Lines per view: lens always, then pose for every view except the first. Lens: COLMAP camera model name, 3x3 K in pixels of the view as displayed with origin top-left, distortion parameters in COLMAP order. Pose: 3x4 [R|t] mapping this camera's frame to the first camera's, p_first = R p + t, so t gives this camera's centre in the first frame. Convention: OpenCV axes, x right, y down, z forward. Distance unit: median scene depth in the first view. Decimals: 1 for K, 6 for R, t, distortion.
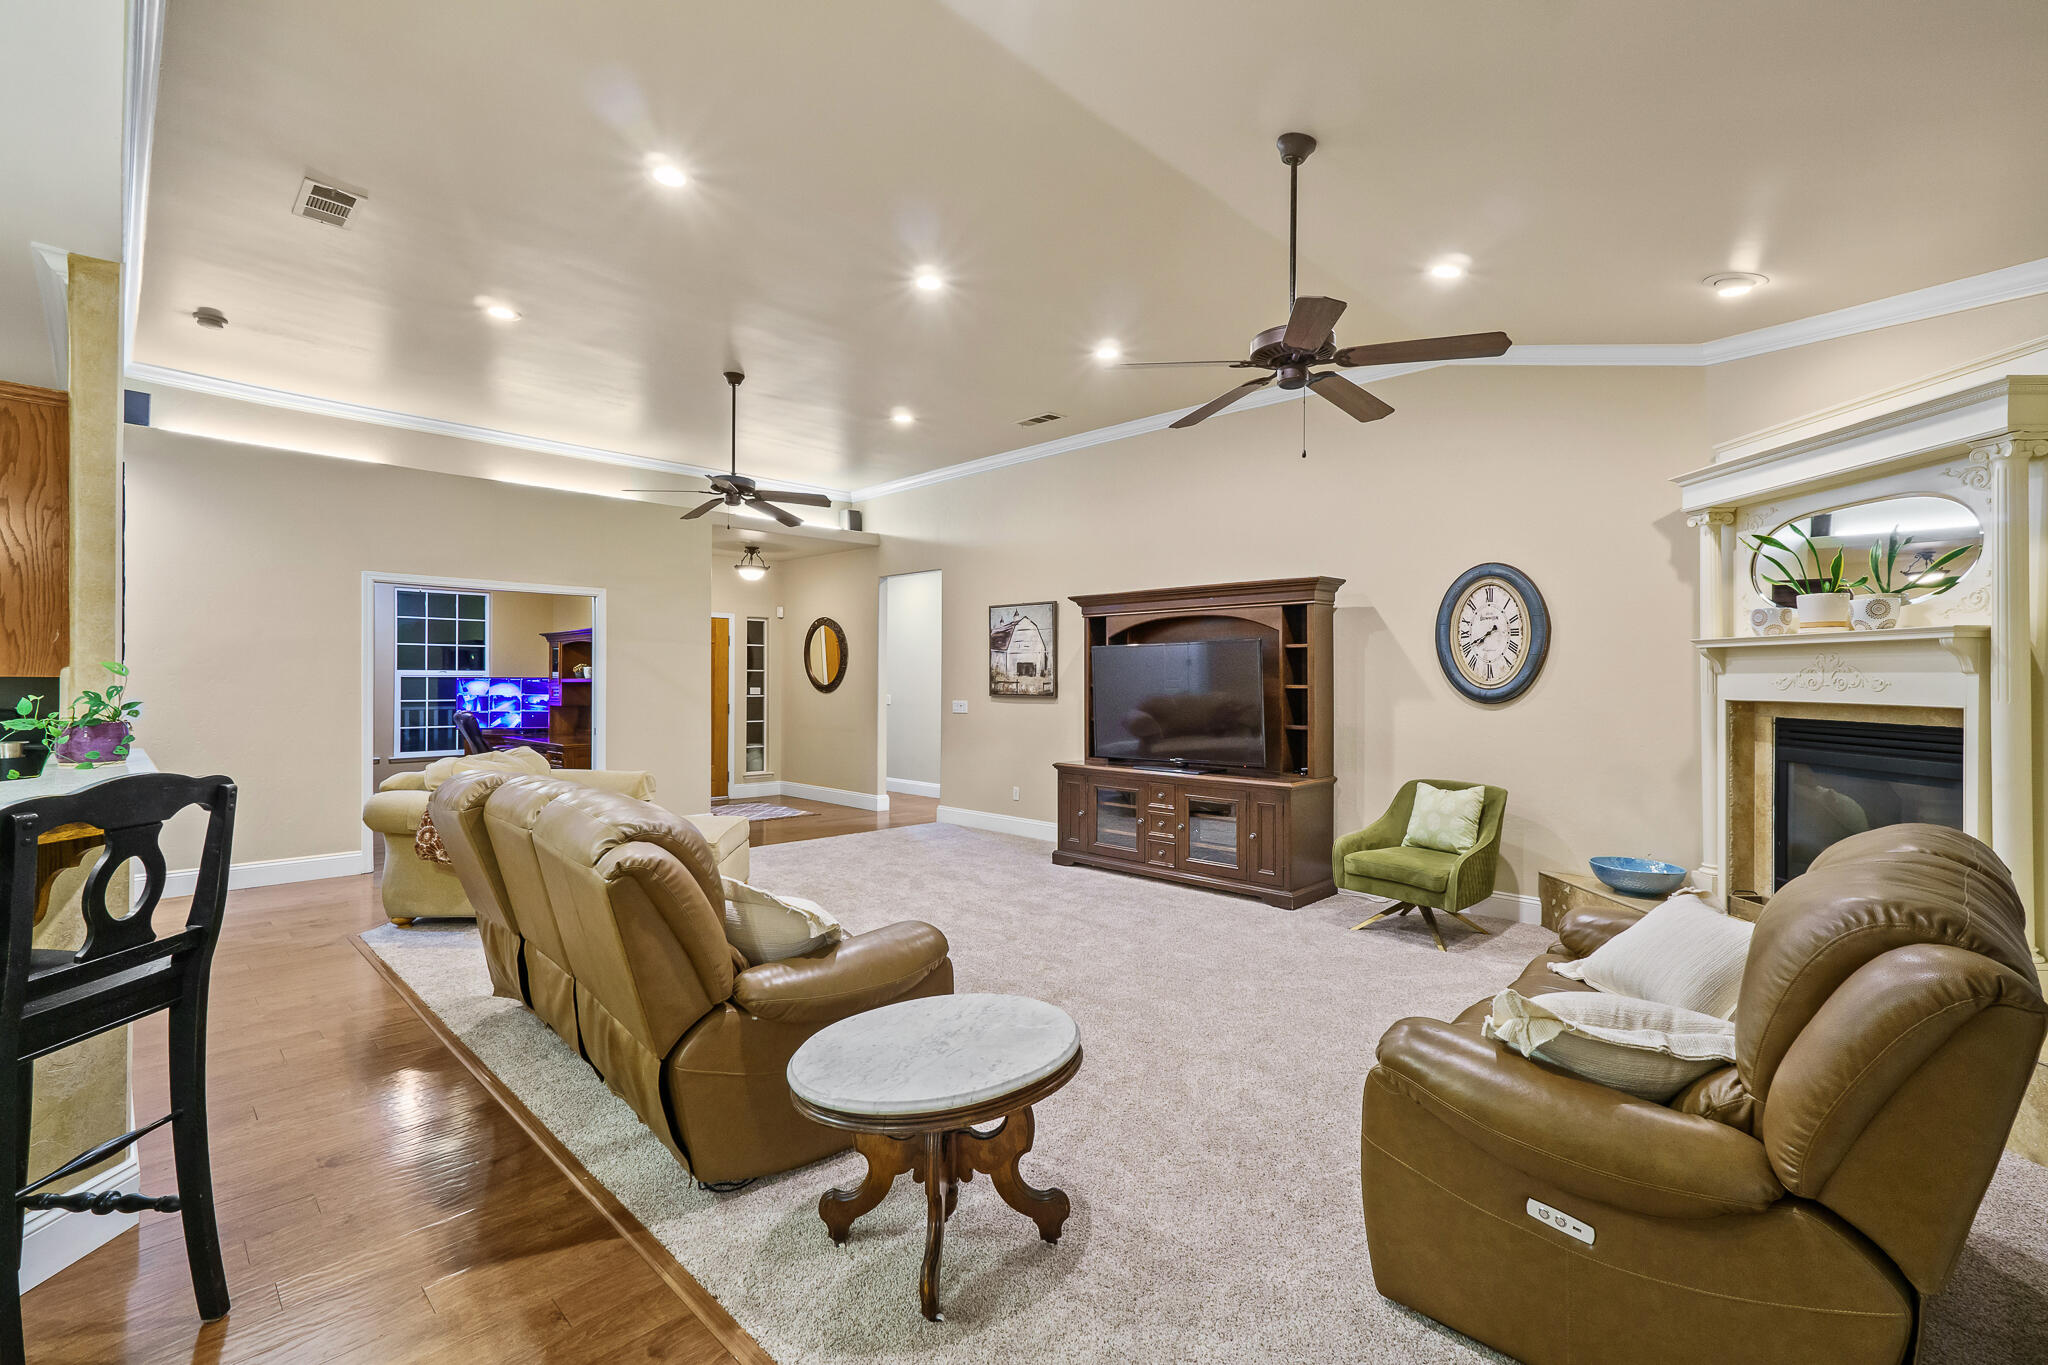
lens RADIAL K [[910.0, 0, 1057.3], [0, 910.0, 675.9], [0, 0, 1]] dist [0.004285, 0.003819]
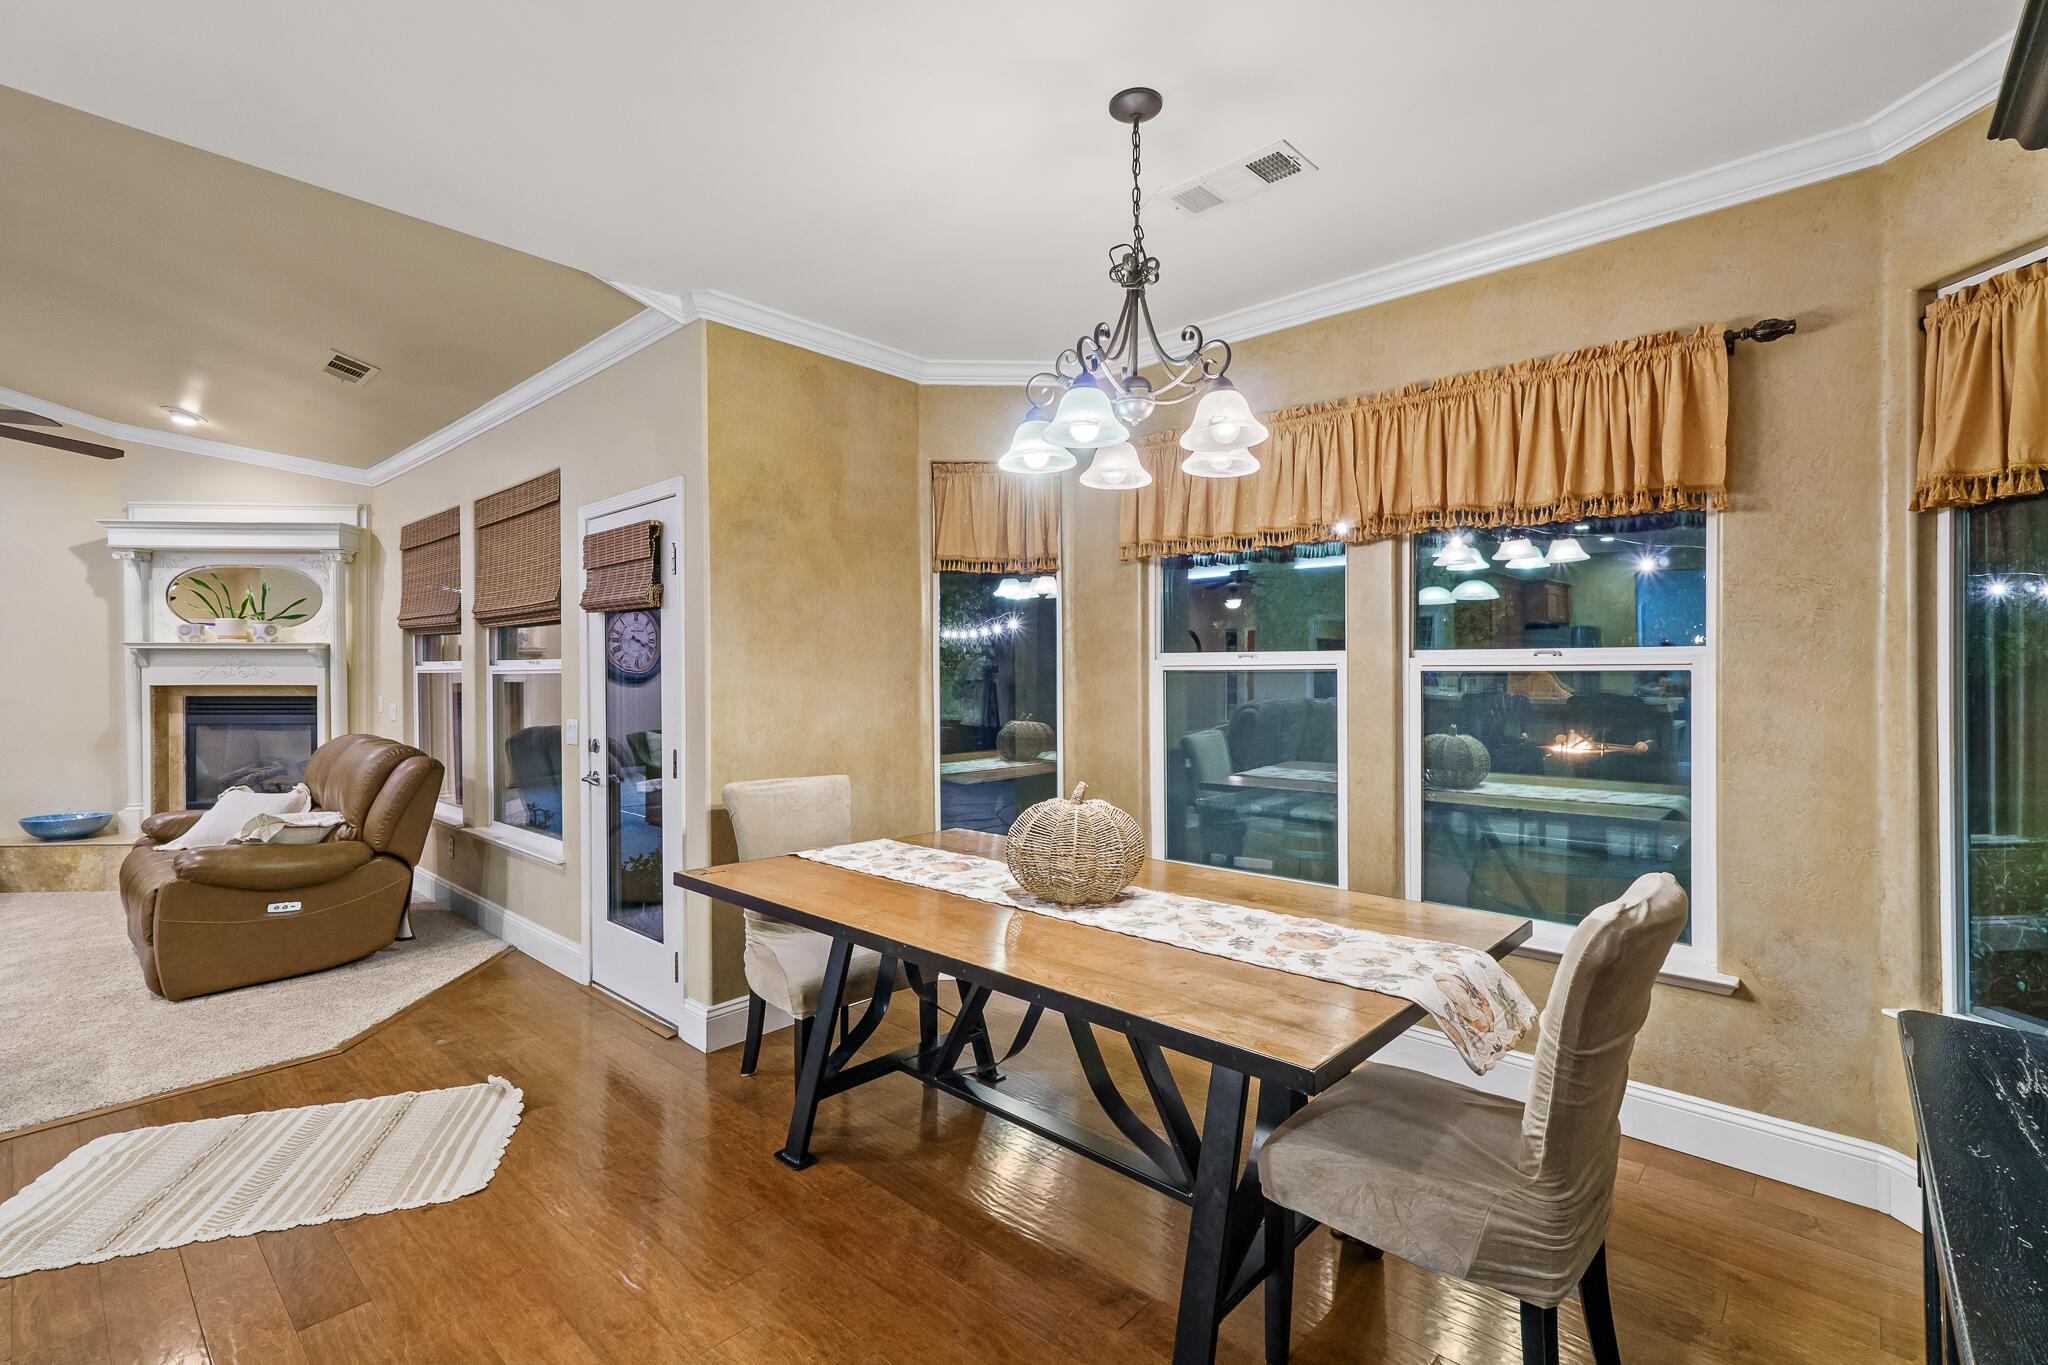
lens RADIAL K [[910.0, 0, 1014.8], [0, 910.0, 671.1], [0, 0, 1]] dist [0.004285, 0.003819]
pose [[-0.012889, -0.013004, 0.999832, -0.694194], [-0.001125, 0.999915, 0.012991, -0.015422], [-0.999916, -0.000958, -0.012903, -0.322279]]
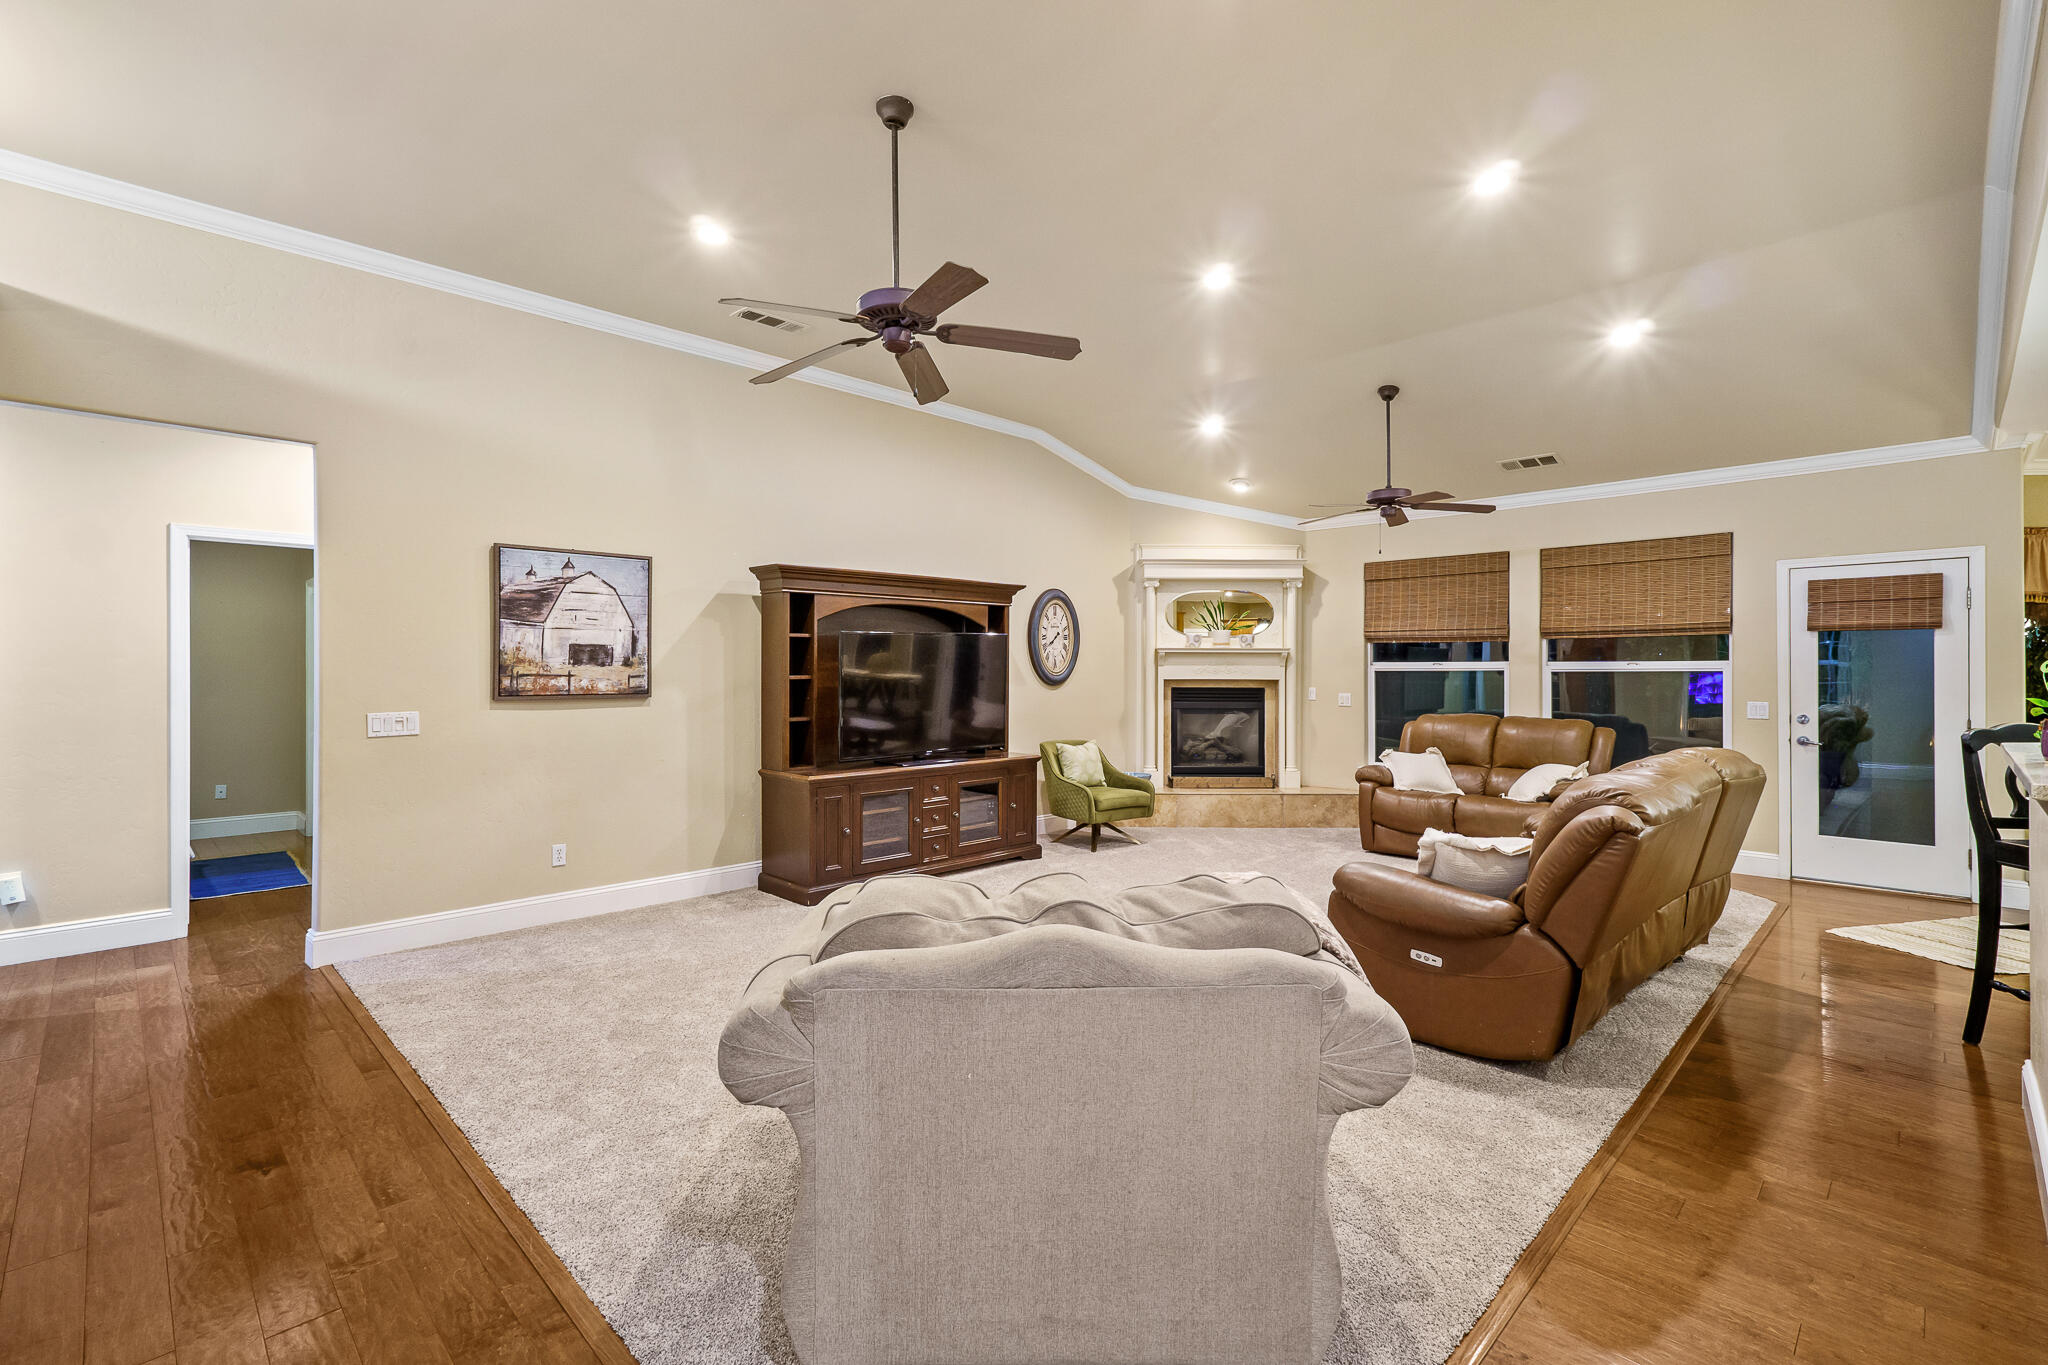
lens RADIAL K [[910.0, 0, 1038.6], [0, 910.0, 668.2], [0, 0, 1]] dist [0.004285, 0.003819]
pose [[0.029002, -0.005859, 0.999562, -1.176539], [-0.006640, 0.999960, 0.006054, -0.006790], [-0.999557, -0.006812, 0.028962, 1.174140]]
